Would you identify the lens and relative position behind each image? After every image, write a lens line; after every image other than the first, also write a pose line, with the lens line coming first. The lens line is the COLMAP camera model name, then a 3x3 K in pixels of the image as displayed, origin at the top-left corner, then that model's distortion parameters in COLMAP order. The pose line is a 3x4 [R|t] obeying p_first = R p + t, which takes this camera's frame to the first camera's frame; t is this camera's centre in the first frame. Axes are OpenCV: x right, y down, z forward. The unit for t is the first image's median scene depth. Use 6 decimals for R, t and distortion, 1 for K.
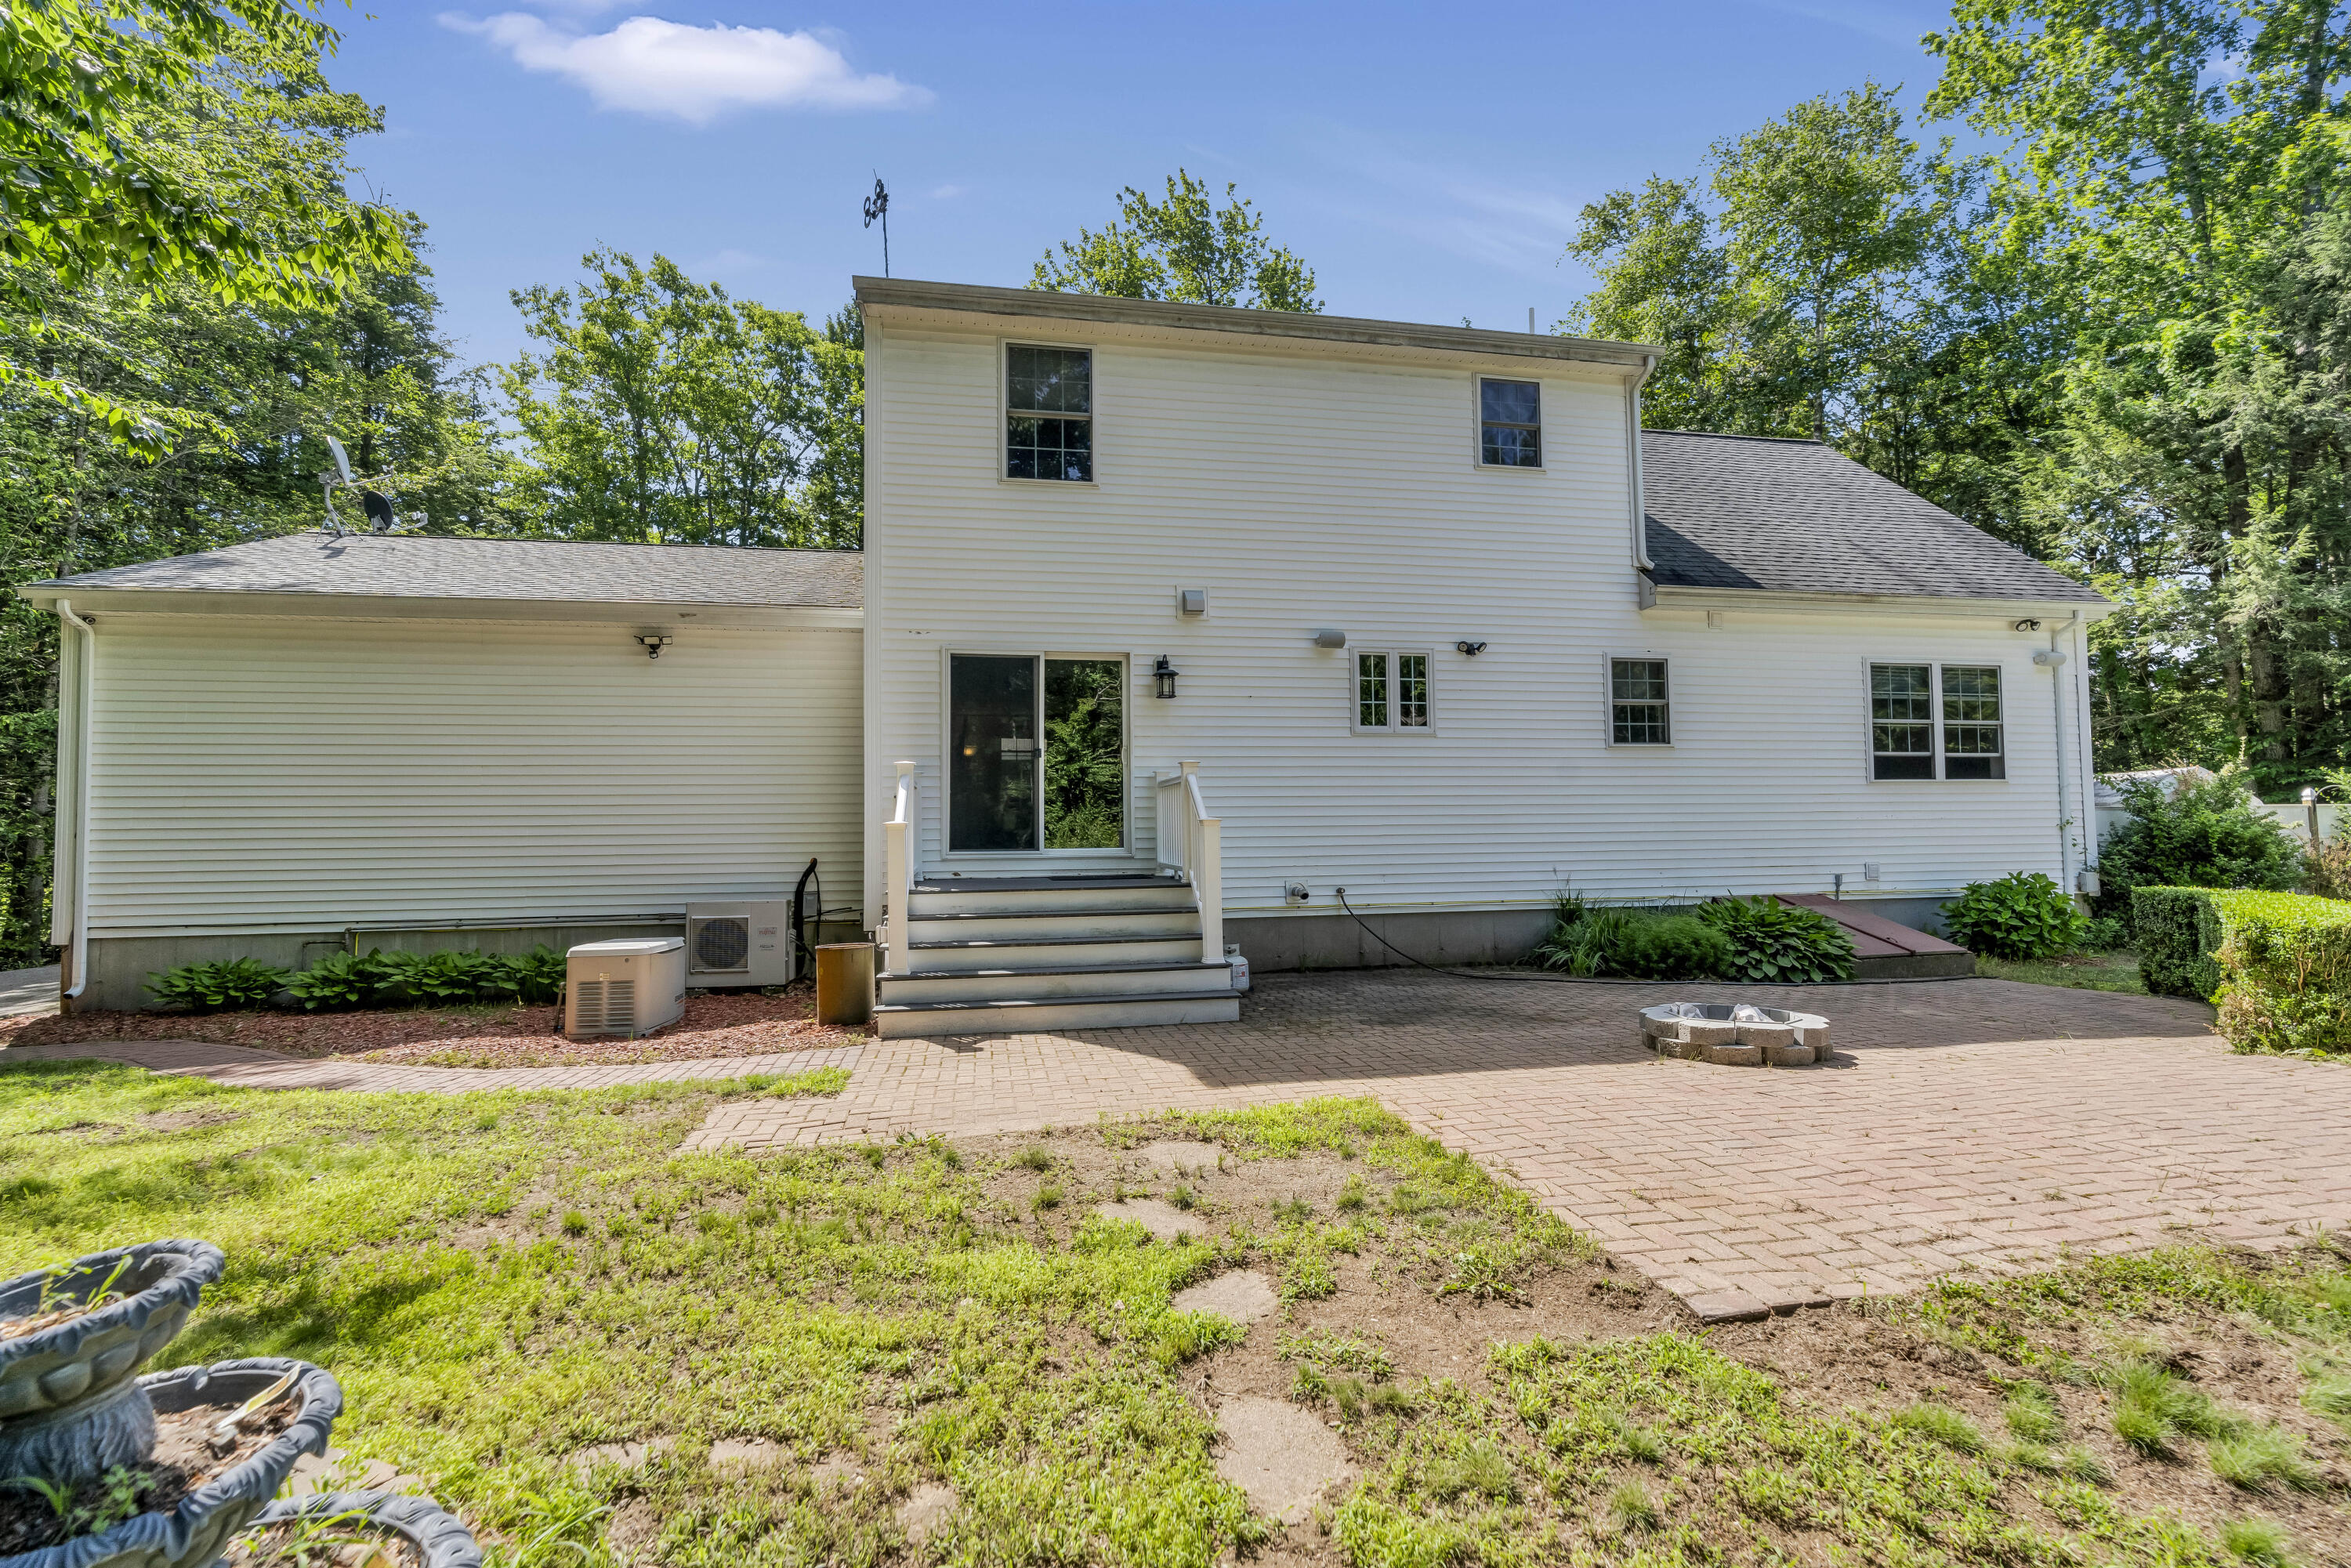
lens RADIAL K [[1058.8, 0, 1171.5], [0, 1058.8, 790.3], [0, 0, 1]] dist [-0.011356, 0.004954]
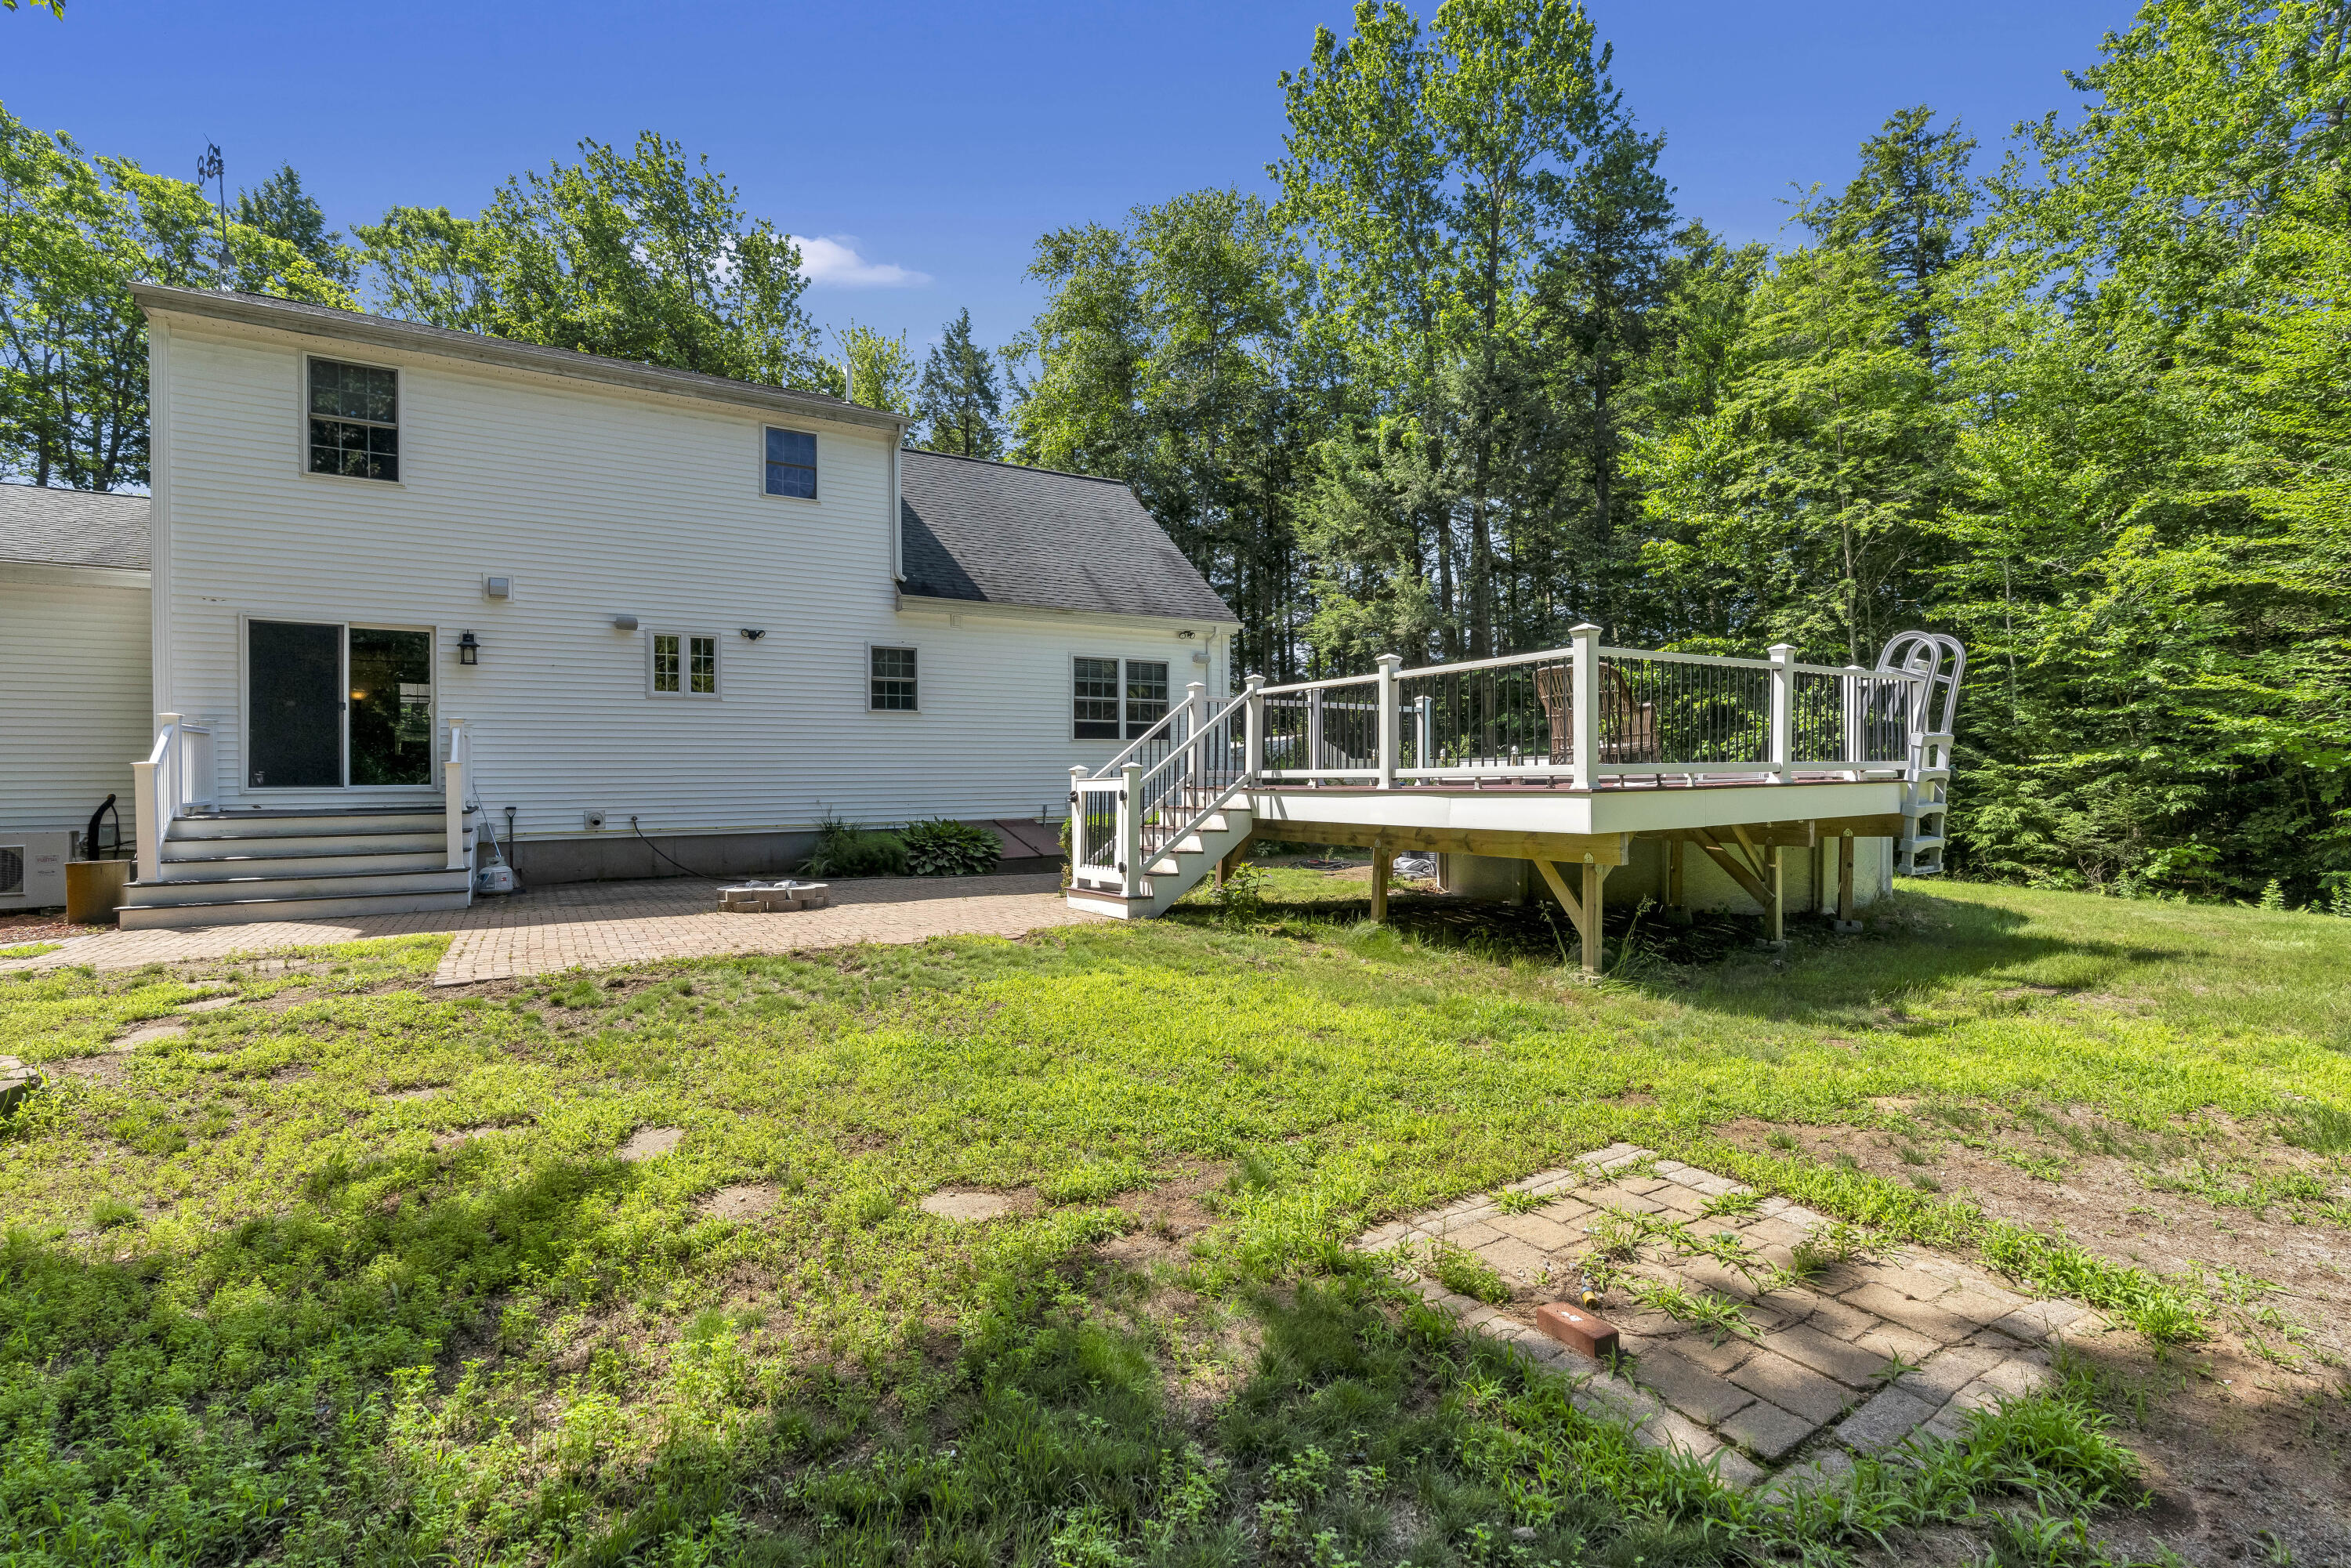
lens RADIAL K [[1058.8, 0, 1176.8], [0, 1058.8, 778.4], [0, 0, 1]] dist [-0.011356, 0.004954]
pose [[0.932564, 0.003182, 0.360990, 0.292718], [-0.018396, 0.999081, 0.038718, -0.015157], [-0.360535, -0.042747, 0.931766, -0.414224]]
